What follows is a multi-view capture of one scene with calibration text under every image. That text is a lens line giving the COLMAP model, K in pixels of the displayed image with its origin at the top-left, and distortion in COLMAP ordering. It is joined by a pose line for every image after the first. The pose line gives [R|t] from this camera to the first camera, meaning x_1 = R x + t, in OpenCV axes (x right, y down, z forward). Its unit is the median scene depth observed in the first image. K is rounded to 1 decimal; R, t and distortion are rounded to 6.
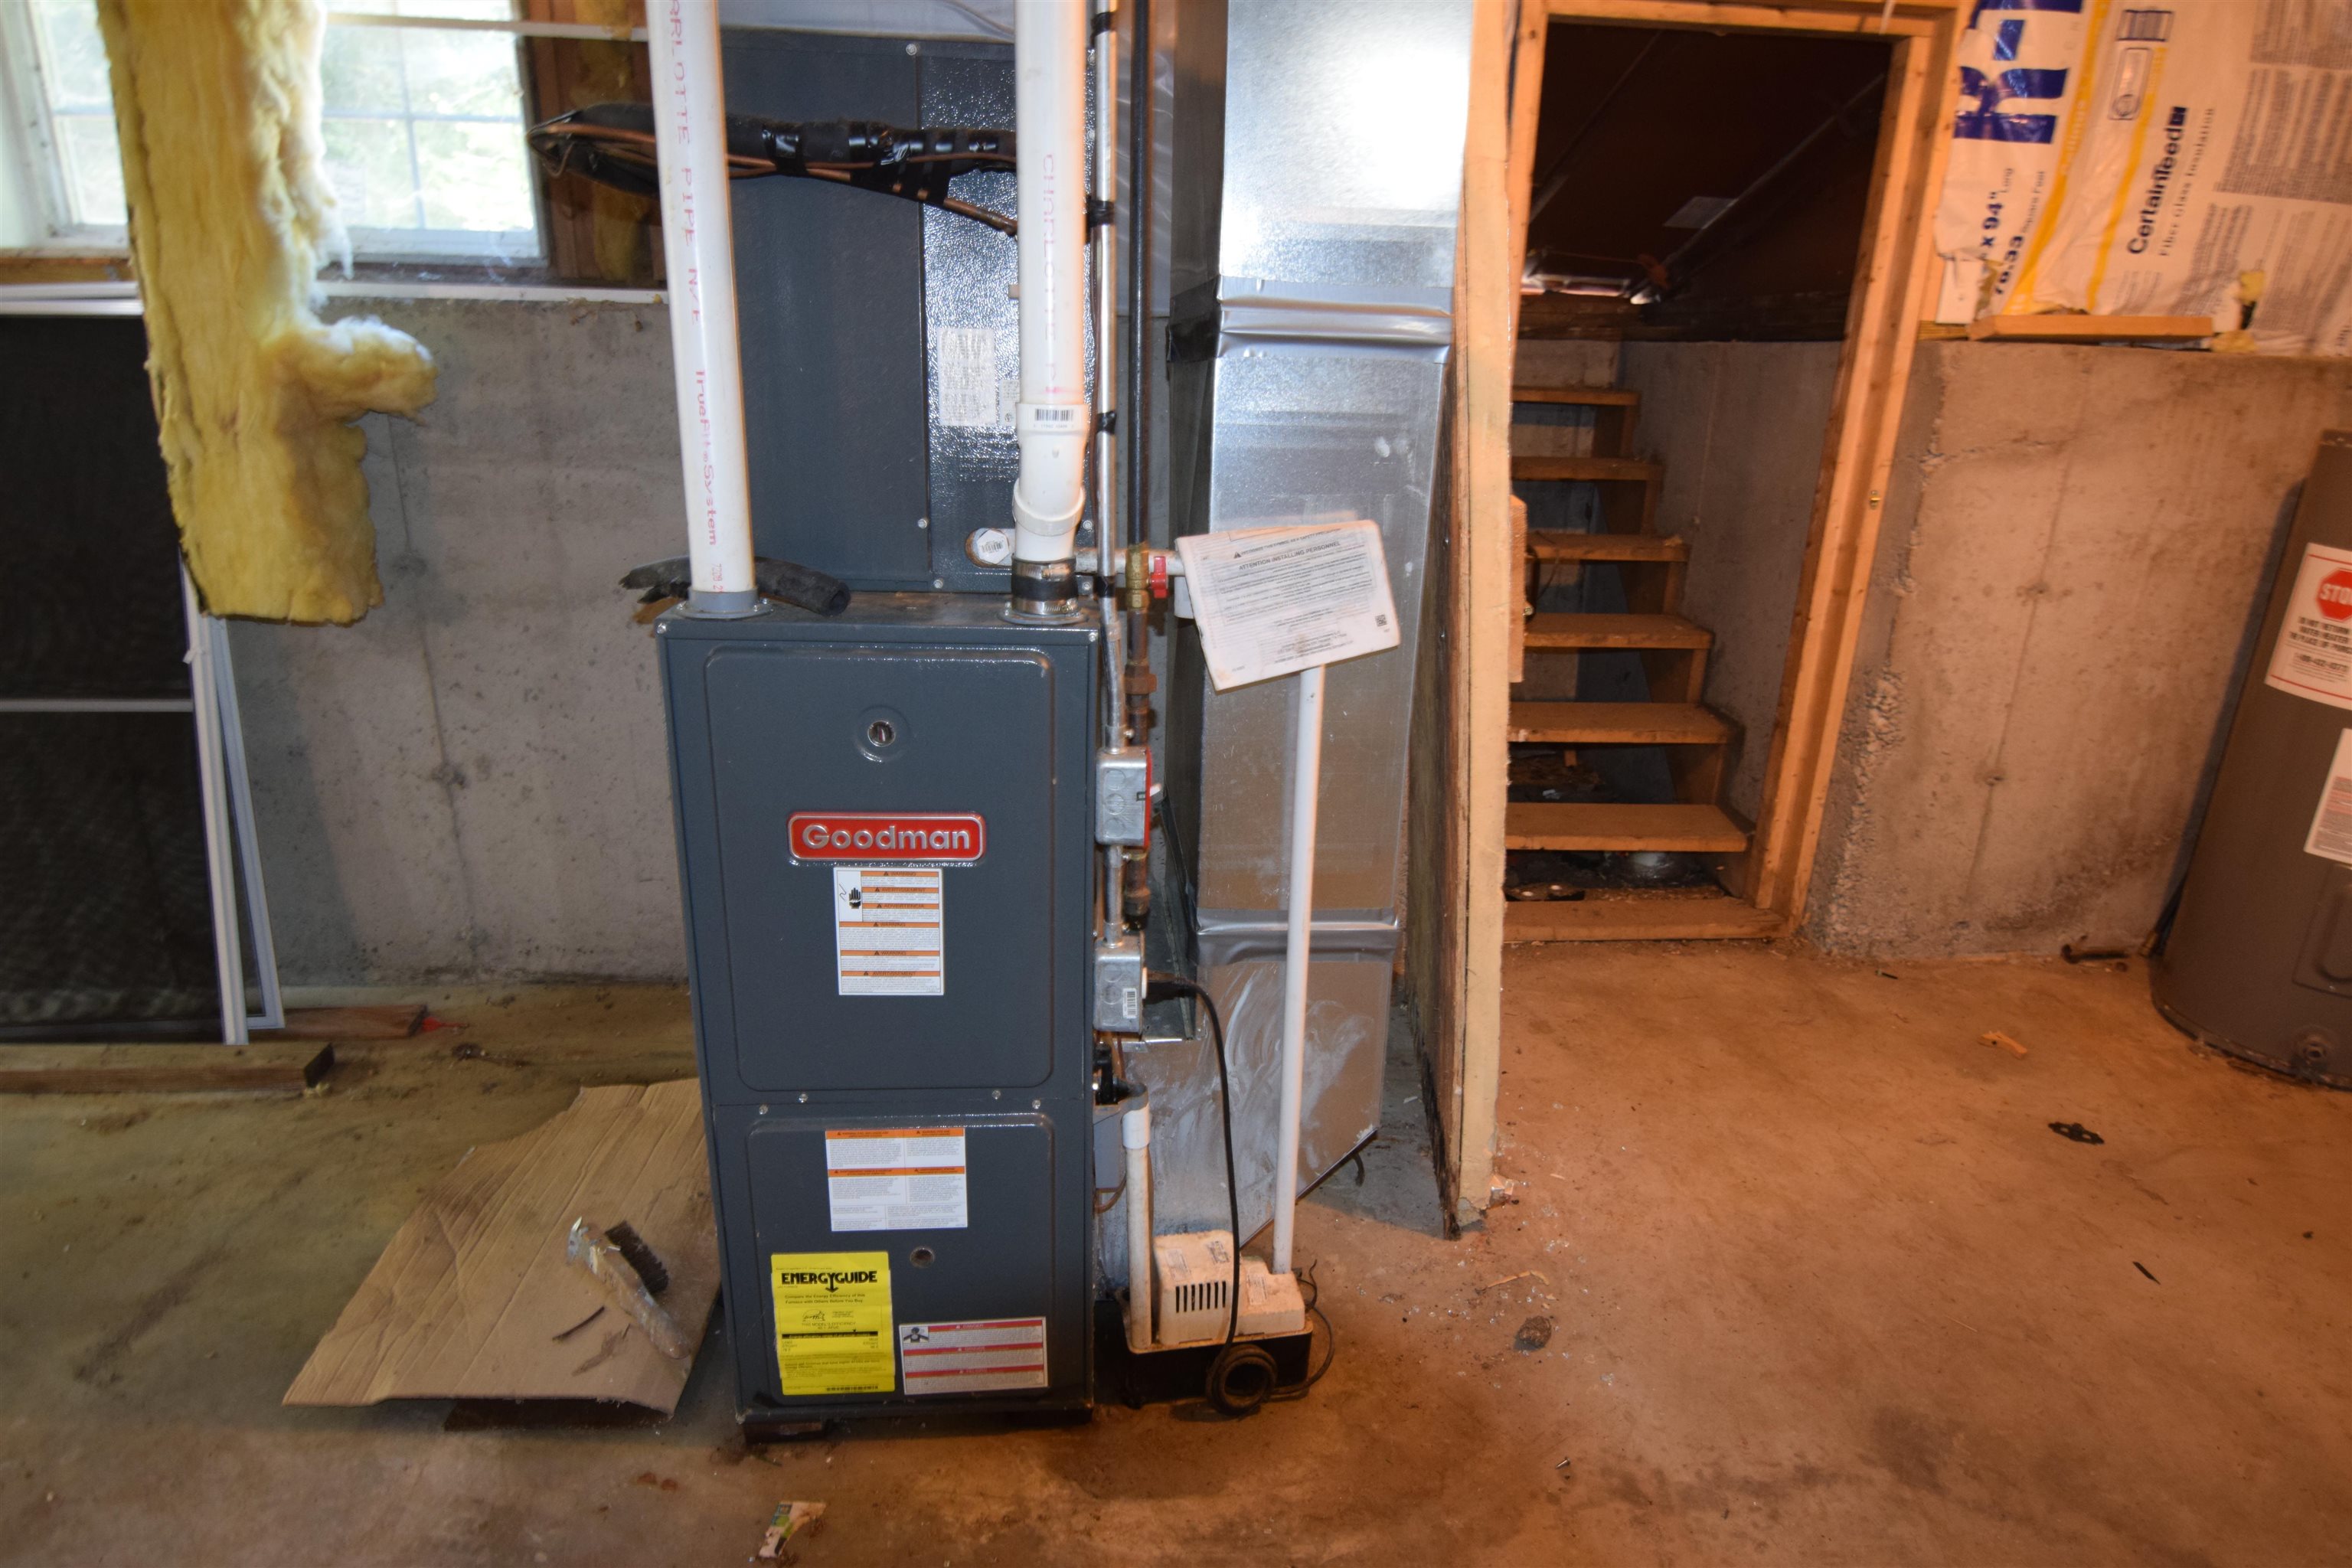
lens RADIAL K [[1308.1, 0, 1174.0], [0, 1308.1, 789.6], [0, 0, 1]] dist [-0.011209, -0.005762]
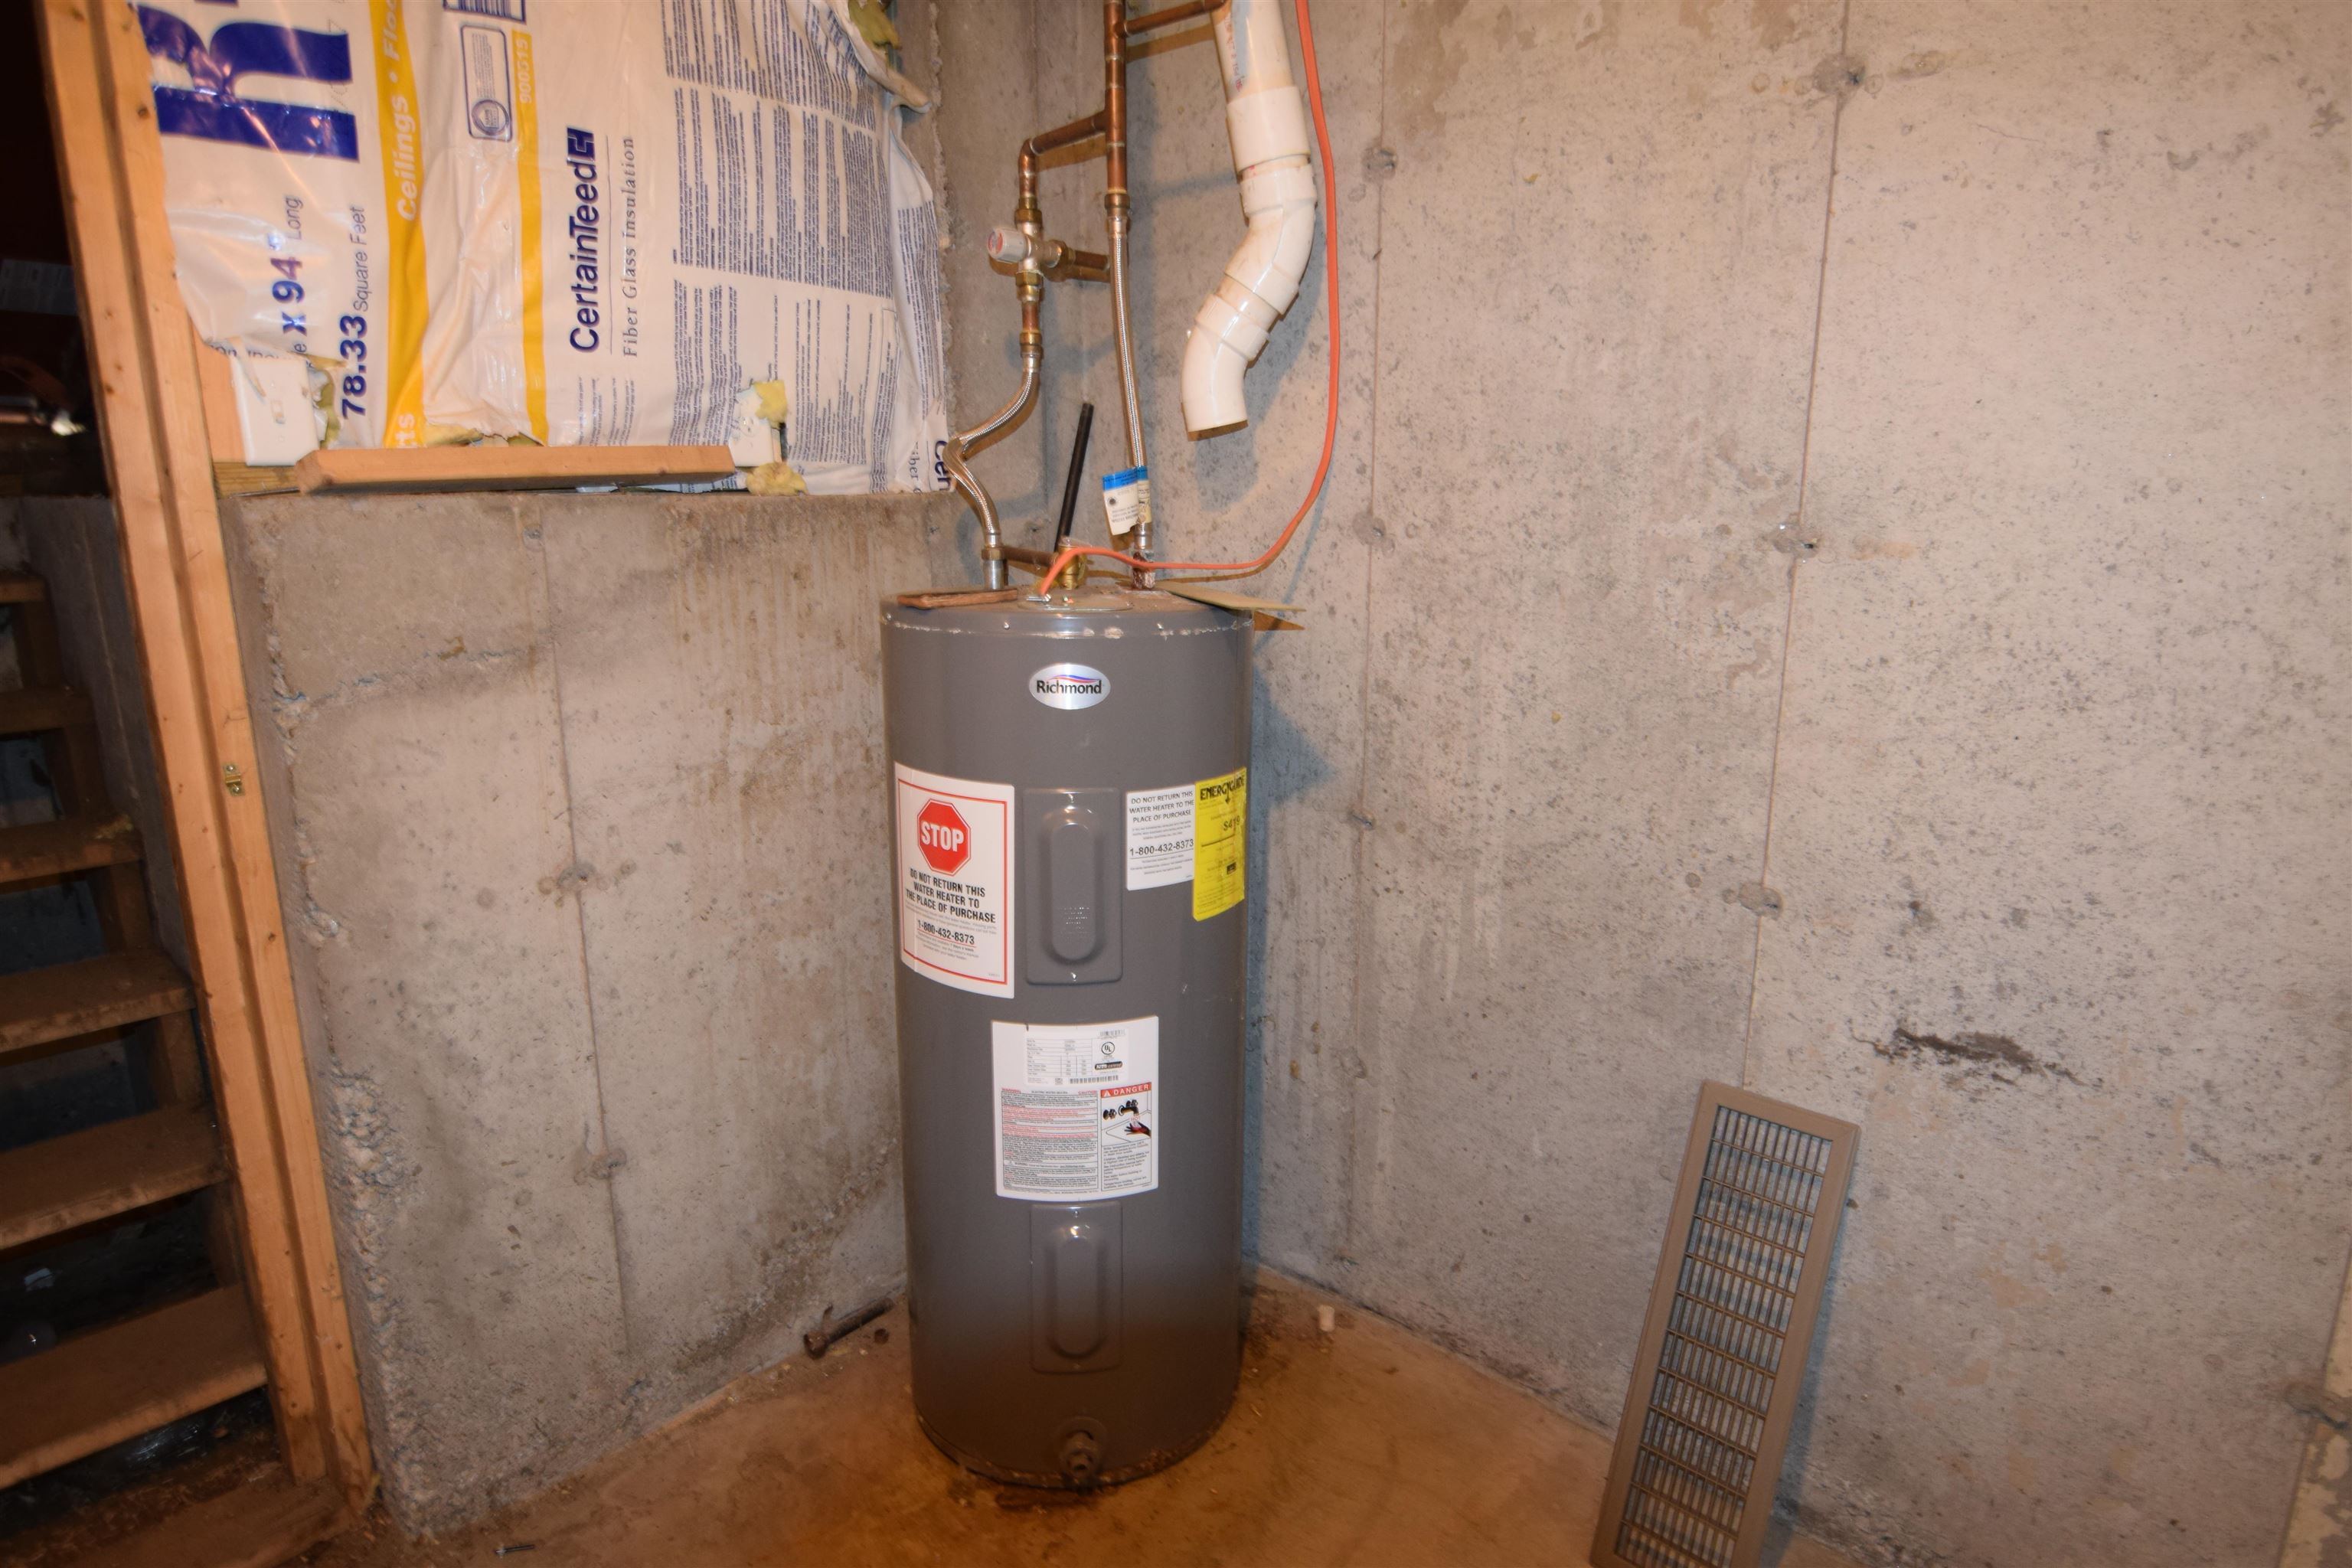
lens RADIAL K [[1308.1, 0, 1178.9], [0, 1308.1, 780.8], [0, 0, 1]] dist [-0.011209, -0.005762]
pose [[0.734819, -0.174881, 0.655330, 0.495836], [0.235237, 0.971928, -0.004402, -0.133077], [-0.636164, 0.157393, 0.755330, 0.353084]]
